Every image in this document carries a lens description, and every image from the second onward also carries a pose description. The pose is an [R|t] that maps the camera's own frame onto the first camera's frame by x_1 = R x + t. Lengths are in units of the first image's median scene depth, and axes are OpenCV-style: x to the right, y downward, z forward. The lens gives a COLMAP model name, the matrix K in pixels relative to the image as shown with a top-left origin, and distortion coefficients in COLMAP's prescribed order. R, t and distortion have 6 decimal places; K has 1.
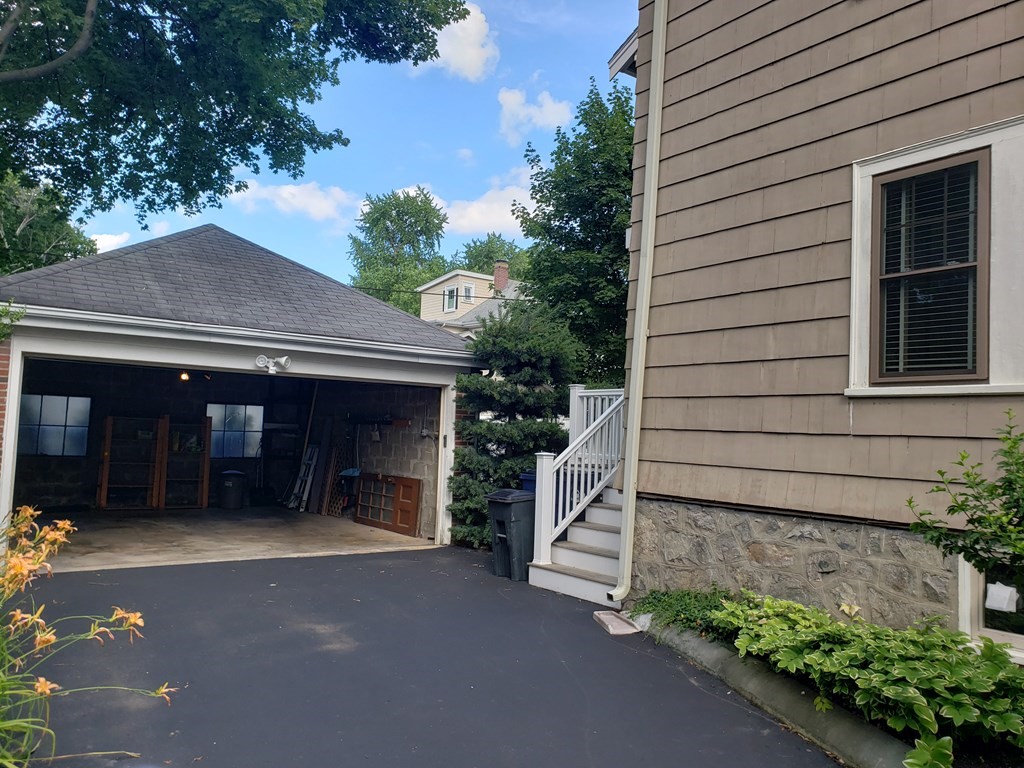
lens RADIAL K [[802.4, 0, 526.0], [0, 802.4, 388.3], [0, 0, 1]] dist [0.019842, -0.000026]
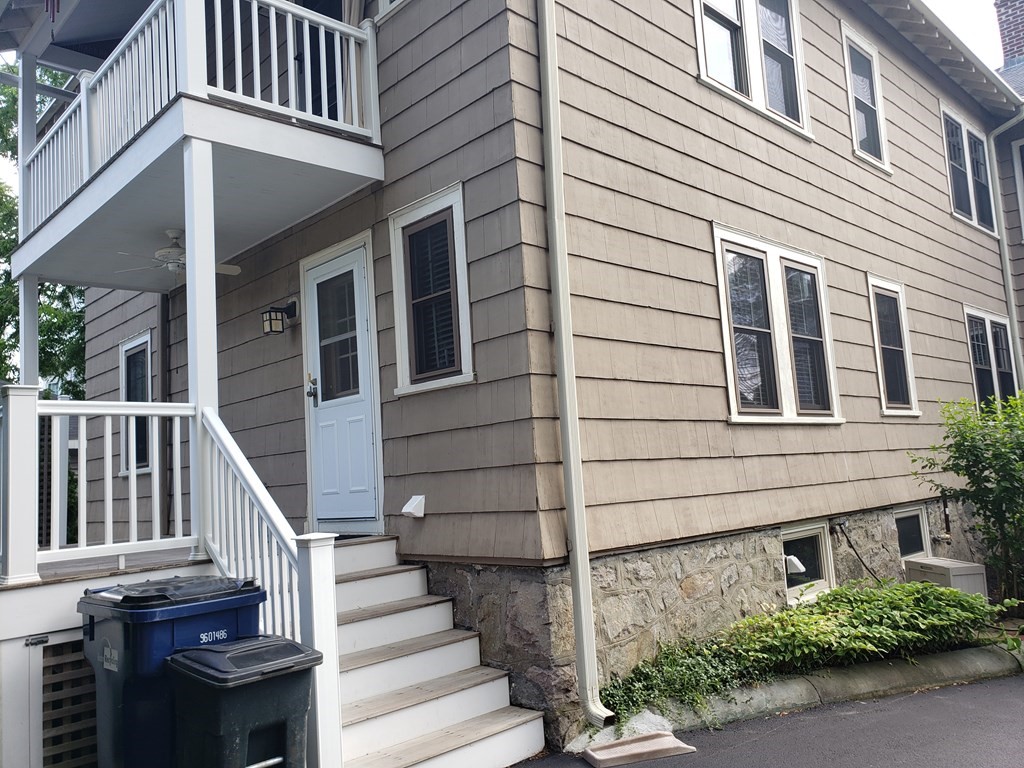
lens RADIAL K [[802.4, 0, 526.0], [0, 802.4, 388.3], [0, 0, 1]] dist [0.019842, -0.000026]
pose [[-0.133251, 0.089820, 0.987004, -0.646152], [0.002487, 0.995912, -0.090295, 0.059515], [-0.991079, -0.009578, -0.132929, 1.349096]]
